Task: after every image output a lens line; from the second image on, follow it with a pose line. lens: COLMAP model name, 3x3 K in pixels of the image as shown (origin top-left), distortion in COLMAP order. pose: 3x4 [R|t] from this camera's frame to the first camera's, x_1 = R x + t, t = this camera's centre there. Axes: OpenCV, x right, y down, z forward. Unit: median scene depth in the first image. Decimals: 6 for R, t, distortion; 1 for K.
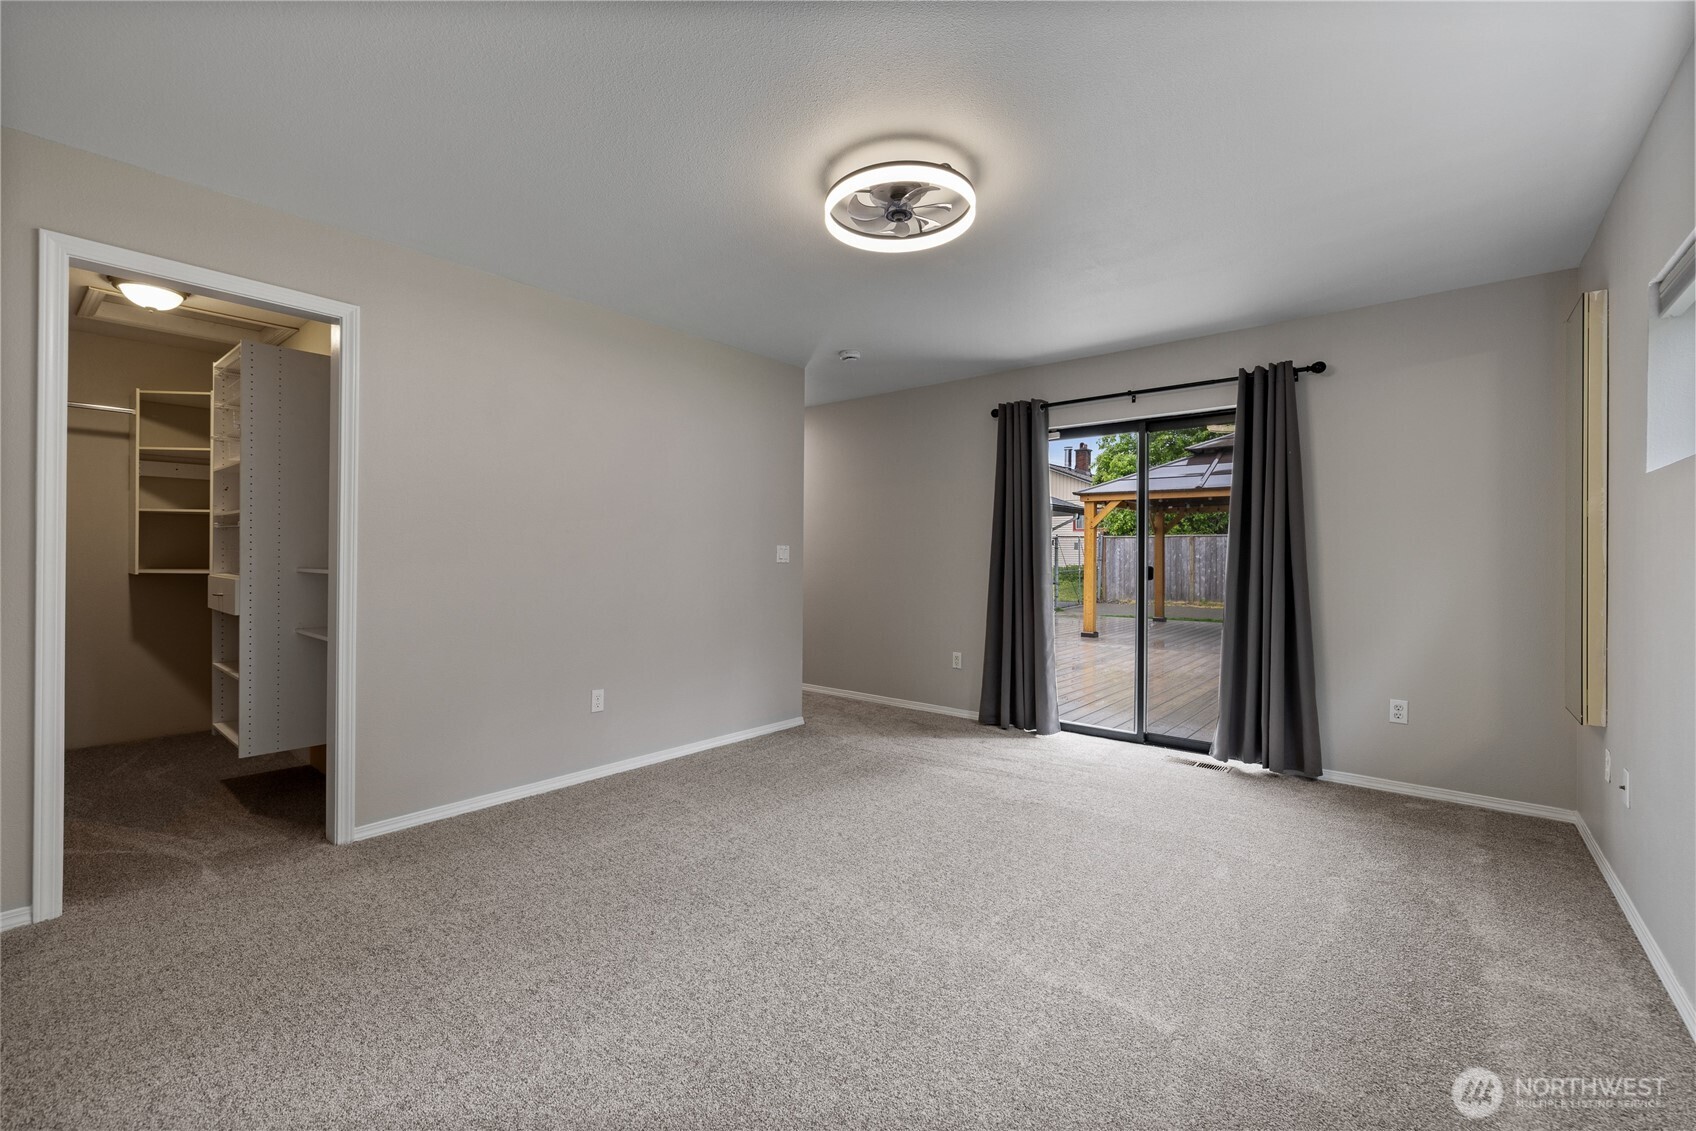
lens RADIAL K [[713.8, 0, 825.0], [0, 713.8, 557.1], [0, 0, 1]] dist [0.018515, 0.000150]
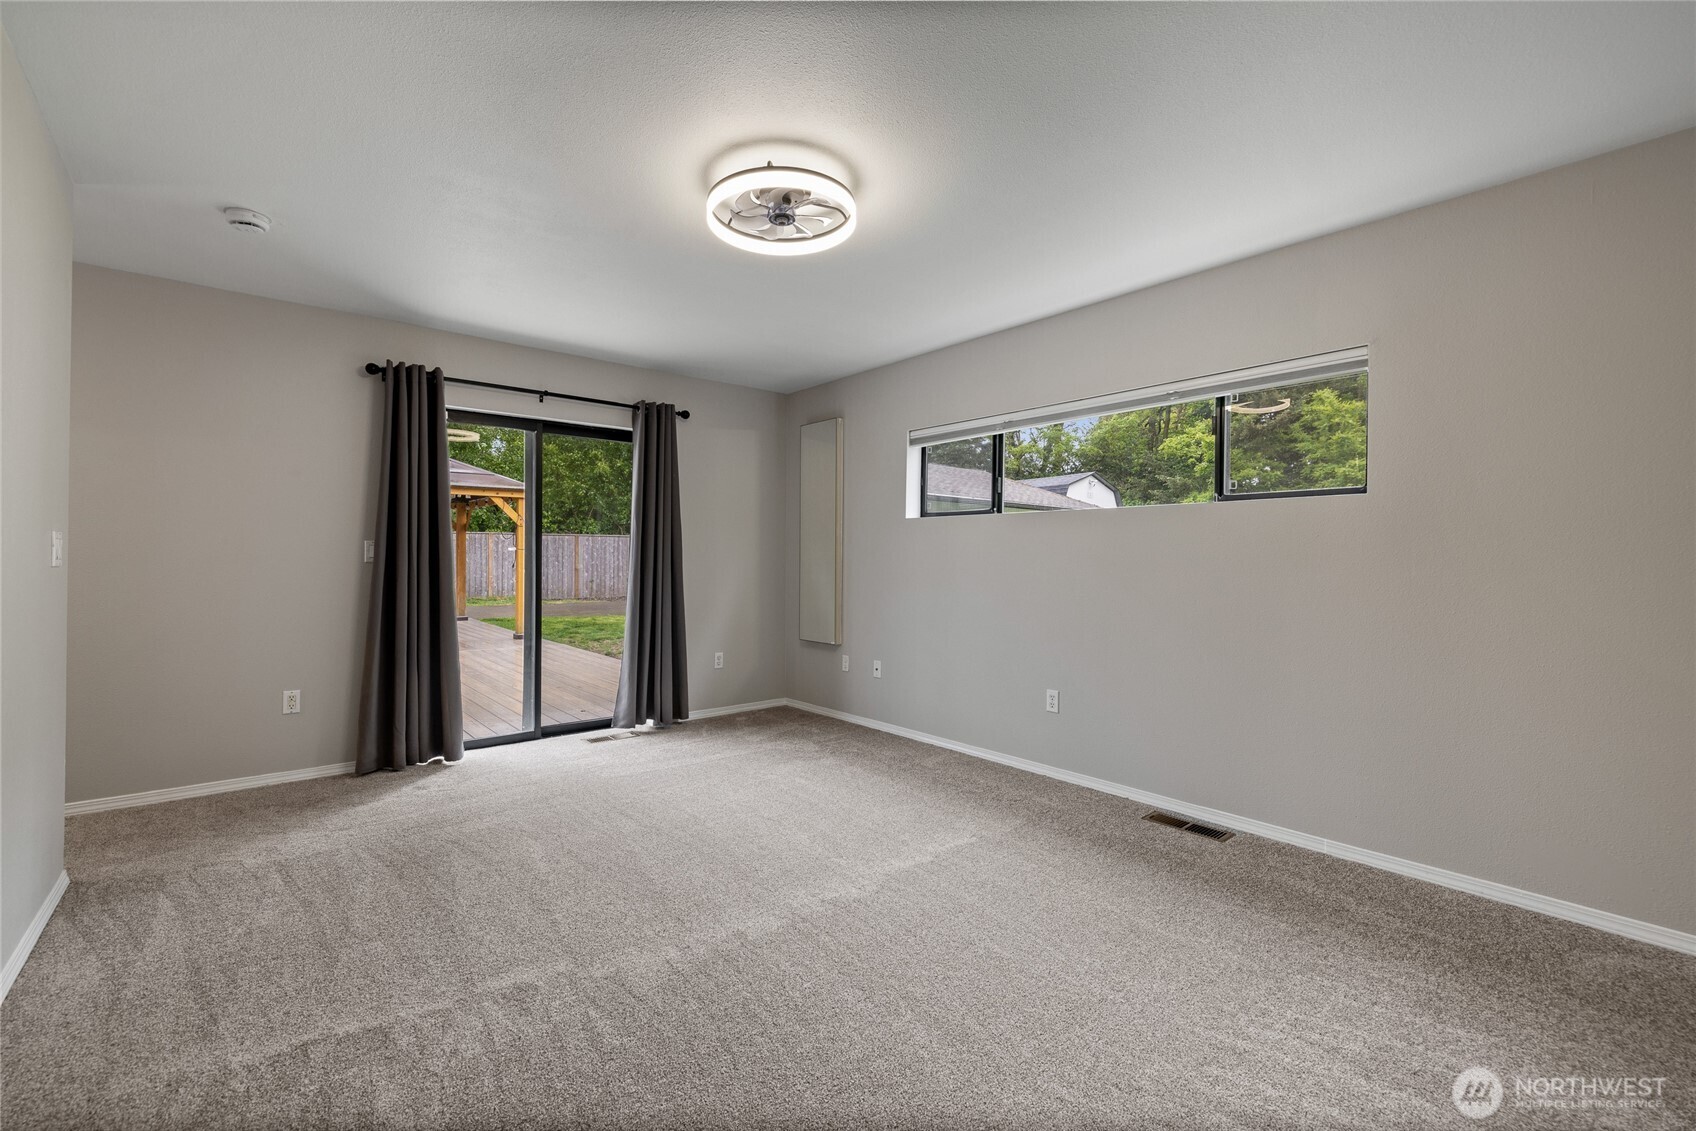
lens RADIAL K [[713.8, 0, 825.0], [0, 713.8, 557.1], [0, 0, 1]] dist [0.018515, 0.000150]
pose [[0.190551, -0.003434, 0.981671, -0.500045], [-0.004600, 0.999980, 0.004391, -0.004170], [-0.981667, -0.005352, 0.190531, 0.427023]]
